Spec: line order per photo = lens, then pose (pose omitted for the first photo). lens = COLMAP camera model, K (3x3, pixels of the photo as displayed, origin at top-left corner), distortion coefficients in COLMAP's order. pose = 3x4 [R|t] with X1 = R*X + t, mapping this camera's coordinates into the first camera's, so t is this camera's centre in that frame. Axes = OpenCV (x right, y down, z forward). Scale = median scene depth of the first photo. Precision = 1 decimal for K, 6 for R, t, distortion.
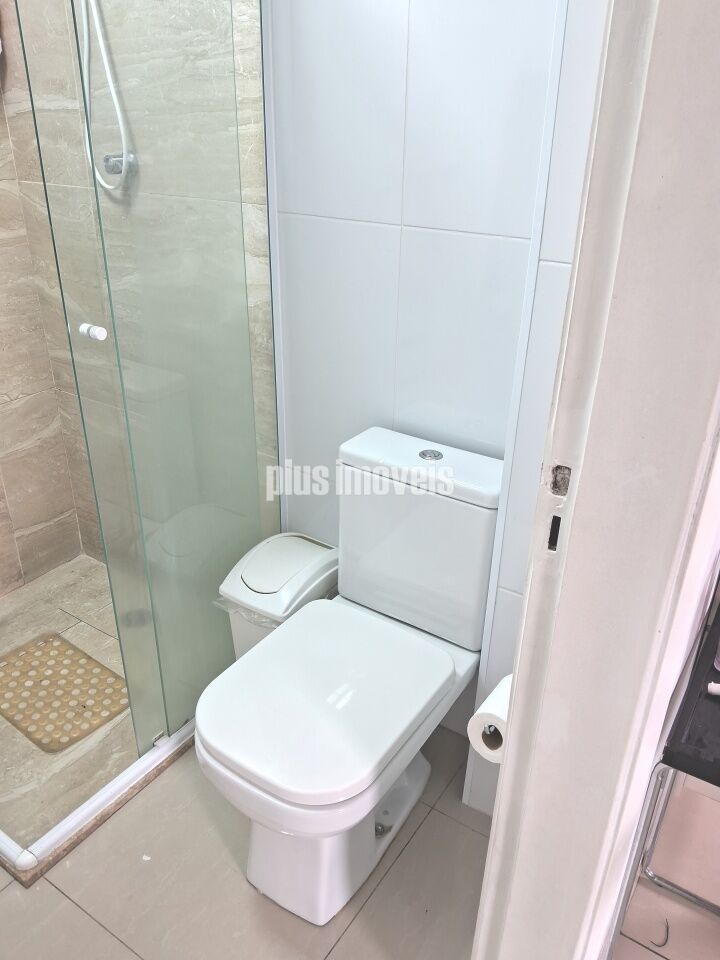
lens RADIAL K [[756.1, 0, 372.3], [0, 756.1, 494.7], [0, 0, 1]] dist [0.062183, -0.137678]
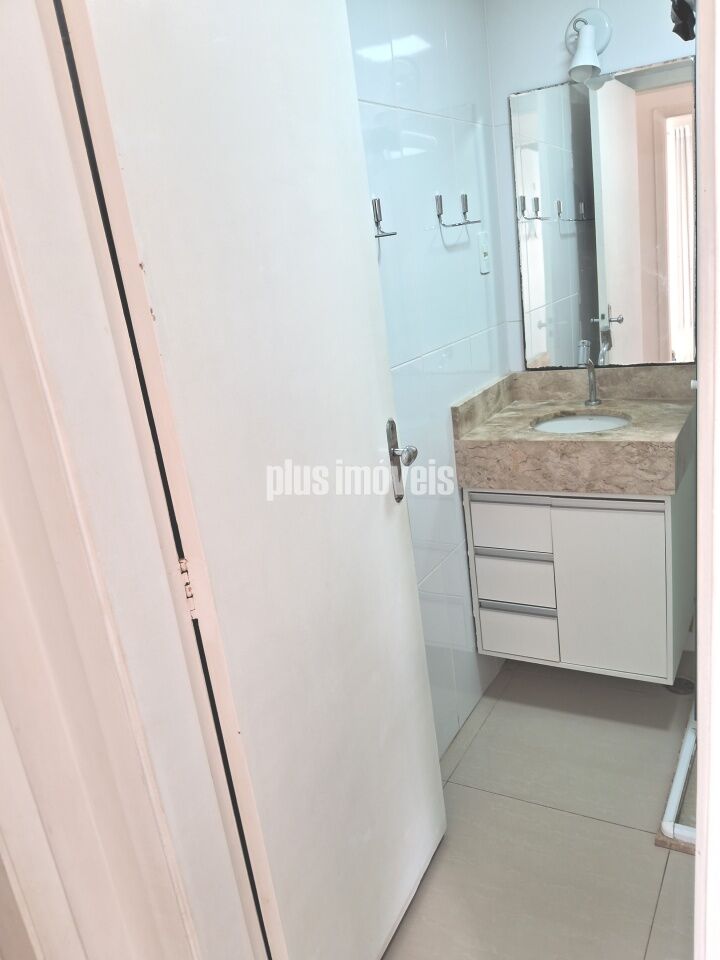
lens RADIAL K [[756.1, 0, 350.3], [0, 756.1, 492.2], [0, 0, 1]] dist [0.062183, -0.137678]
pose [[0.053289, 0.279820, -0.958572, 0.437604], [-0.334690, 0.909417, 0.246865, -0.111733], [0.940820, 0.307669, 0.142115, 0.151280]]
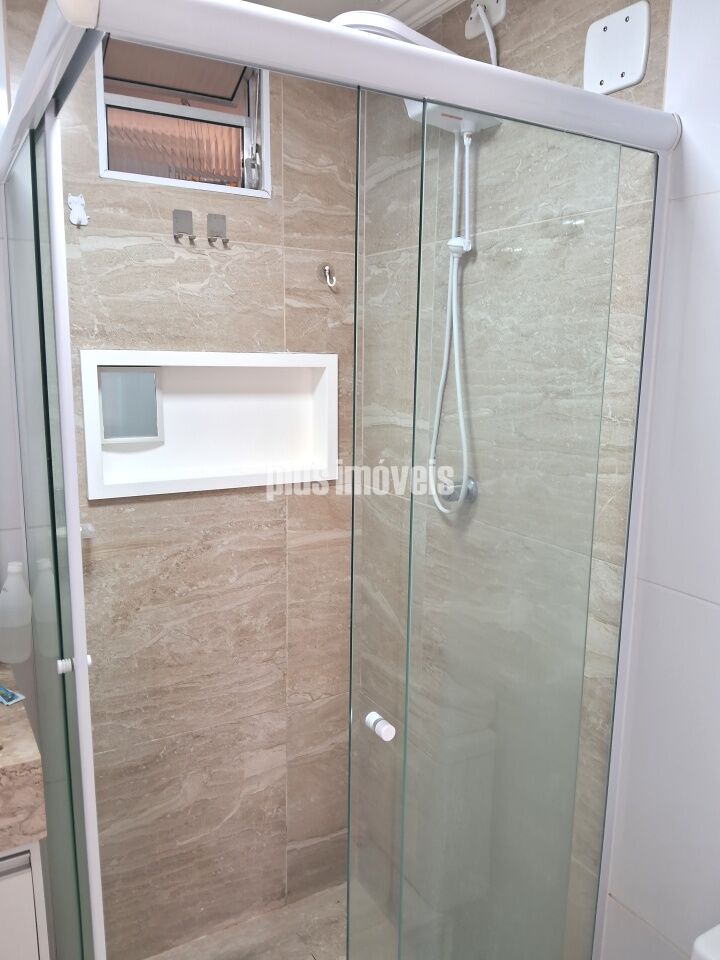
lens RADIAL K [[756.1, 0, 358.2], [0, 756.1, 480.2], [0, 0, 1]] dist [0.062183, -0.137678]
pose [[0.894511, 0.071780, -0.441245, -0.037027], [-0.202205, 0.945251, -0.256150, -0.182460], [0.398701, 0.318351, 0.860052, 0.156567]]
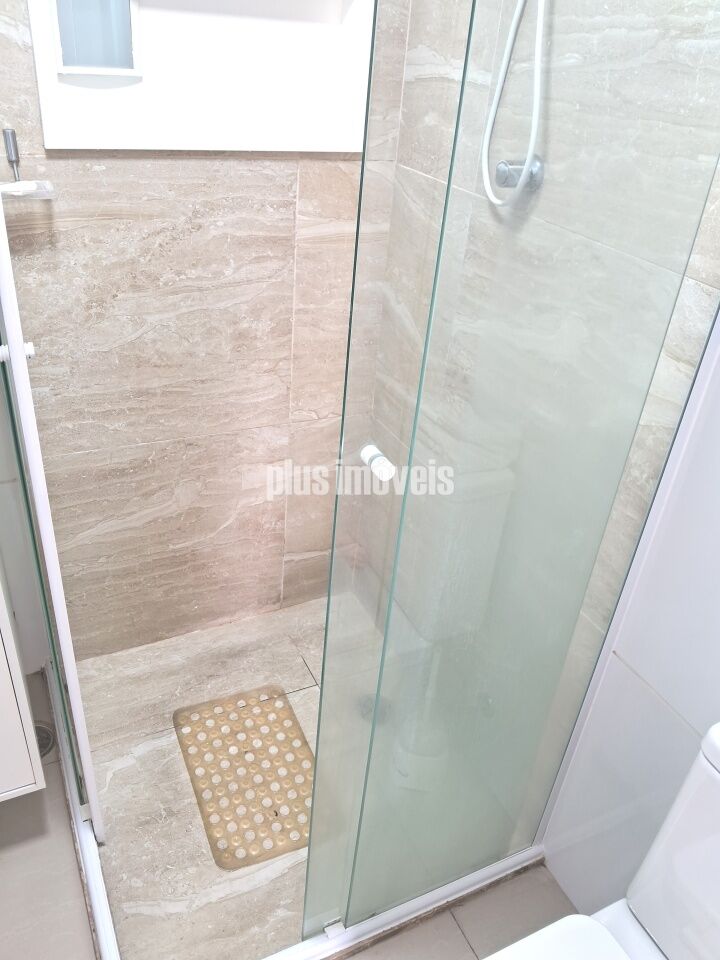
lens RADIAL K [[756.1, 0, 358.3], [0, 756.1, 490.3], [0, 0, 1]] dist [0.062183, -0.137678]
pose [[0.861069, 0.312600, -0.401050, -0.084361], [-0.290104, 0.949763, 0.117431, -0.192079], [0.417611, 0.015230, 0.908498, 0.298062]]
